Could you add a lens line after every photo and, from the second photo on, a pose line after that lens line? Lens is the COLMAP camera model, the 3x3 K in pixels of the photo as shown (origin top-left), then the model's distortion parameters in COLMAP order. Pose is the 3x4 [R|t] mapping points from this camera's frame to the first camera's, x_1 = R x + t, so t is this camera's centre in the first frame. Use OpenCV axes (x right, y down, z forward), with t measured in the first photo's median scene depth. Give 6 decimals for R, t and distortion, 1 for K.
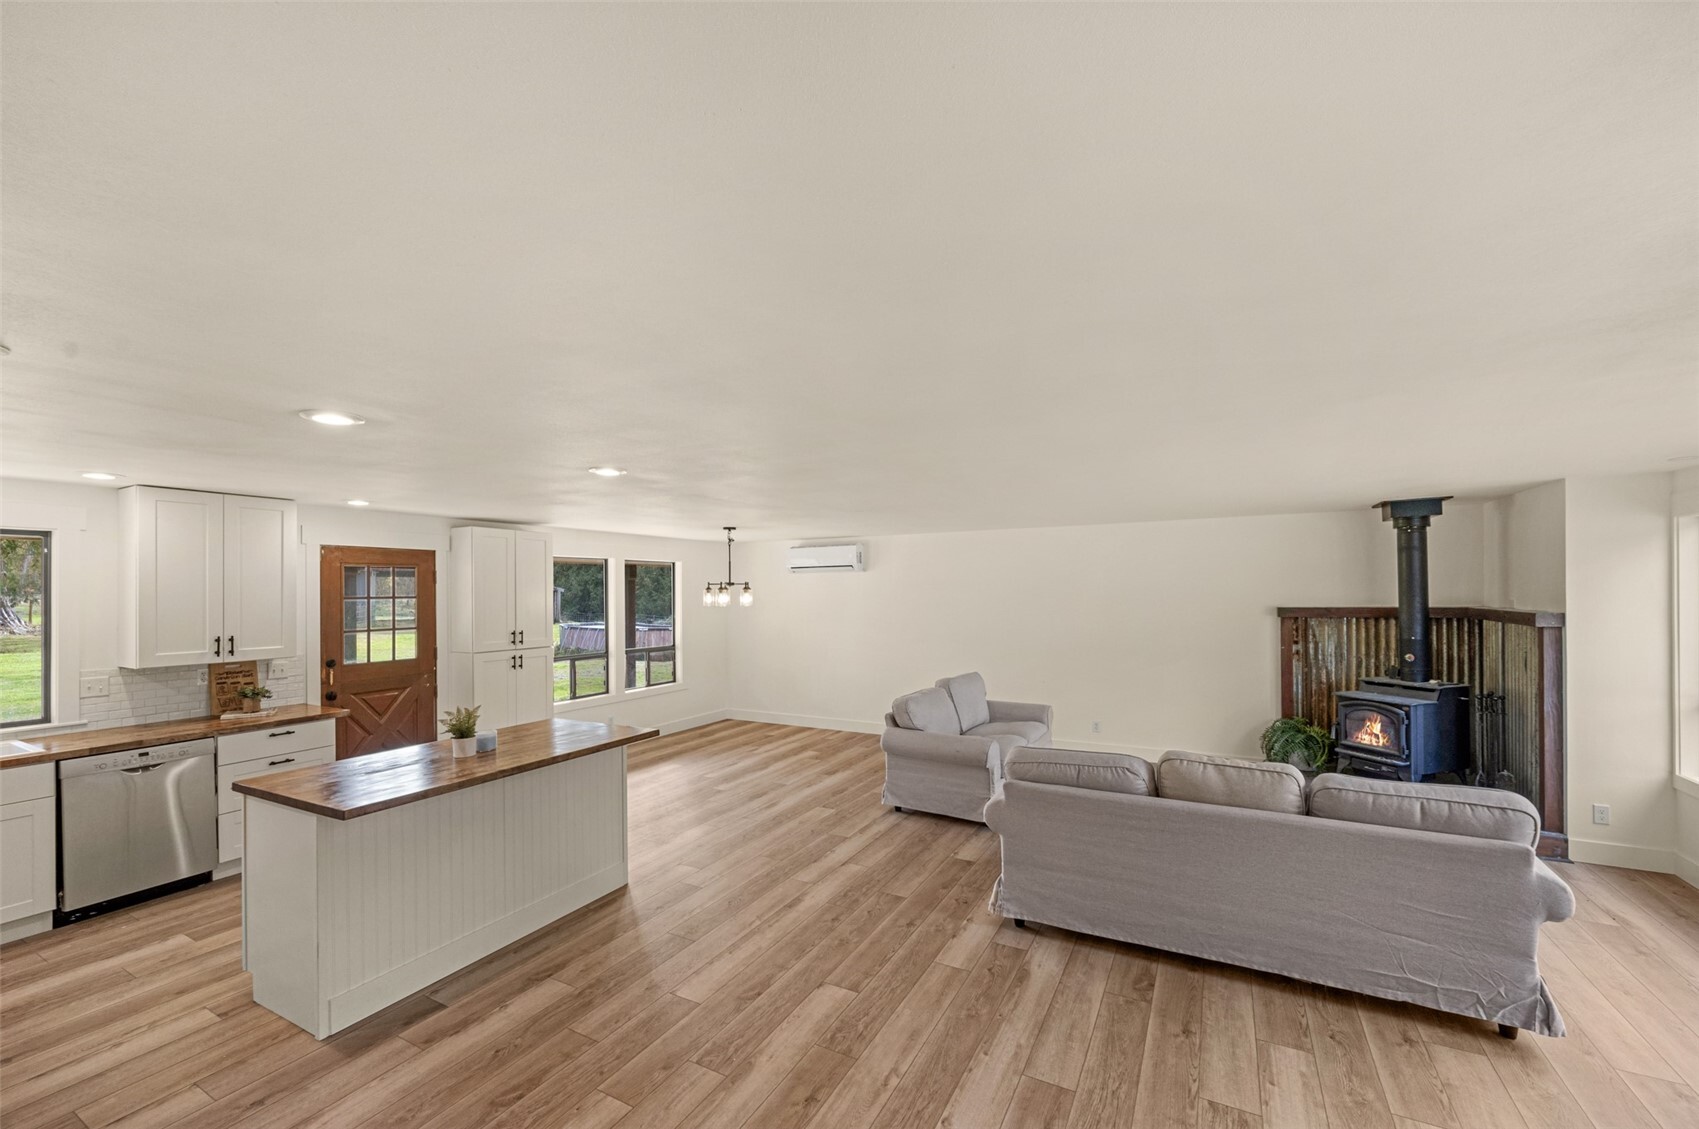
lens RADIAL K [[695.5, 0, 876.2], [0, 695.5, 603.2], [0, 0, 1]] dist [-0.004871, -0.000426]
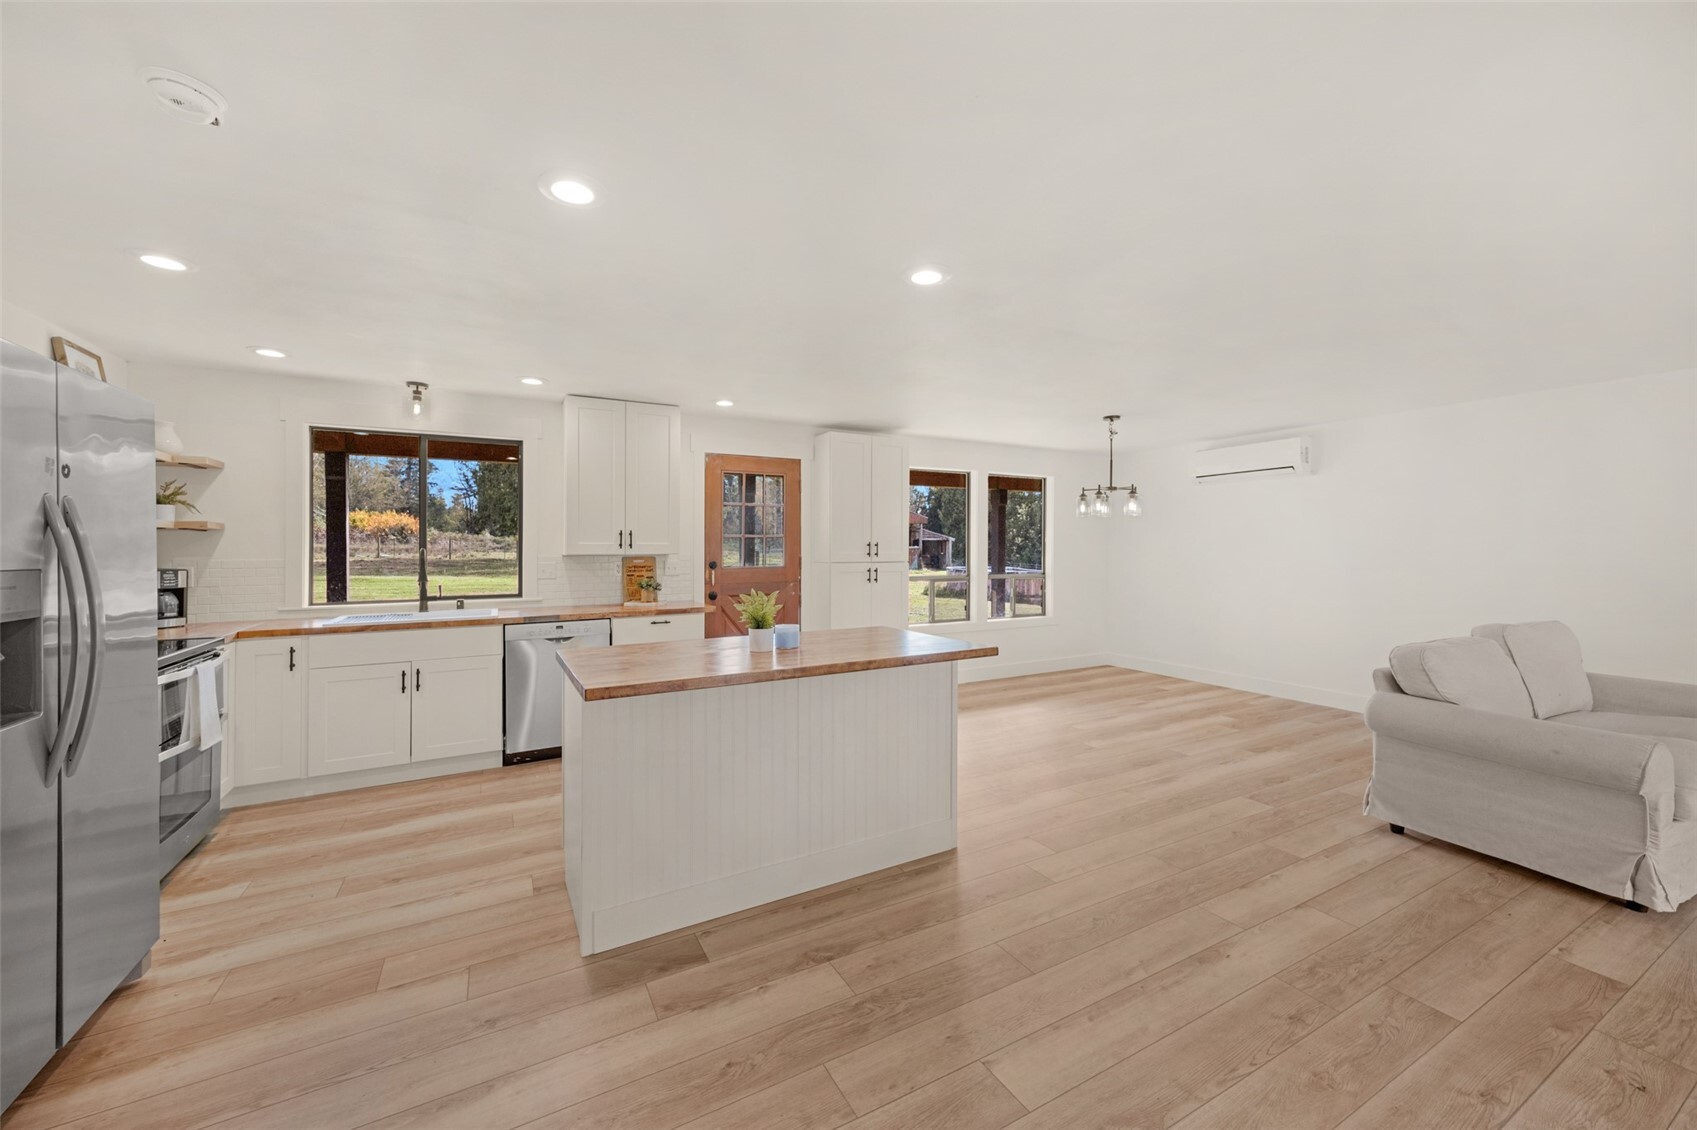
lens RADIAL K [[666.2, 0, 840.4], [0, 666.2, 559.5], [0, 0, 1]] dist [0.003771, 0.000348]
pose [[0.824203, 0.013732, -0.566128, -0.040318], [-0.014427, 0.999891, 0.003250, 0.065229], [0.566111, 0.005489, 0.824311, 0.240132]]
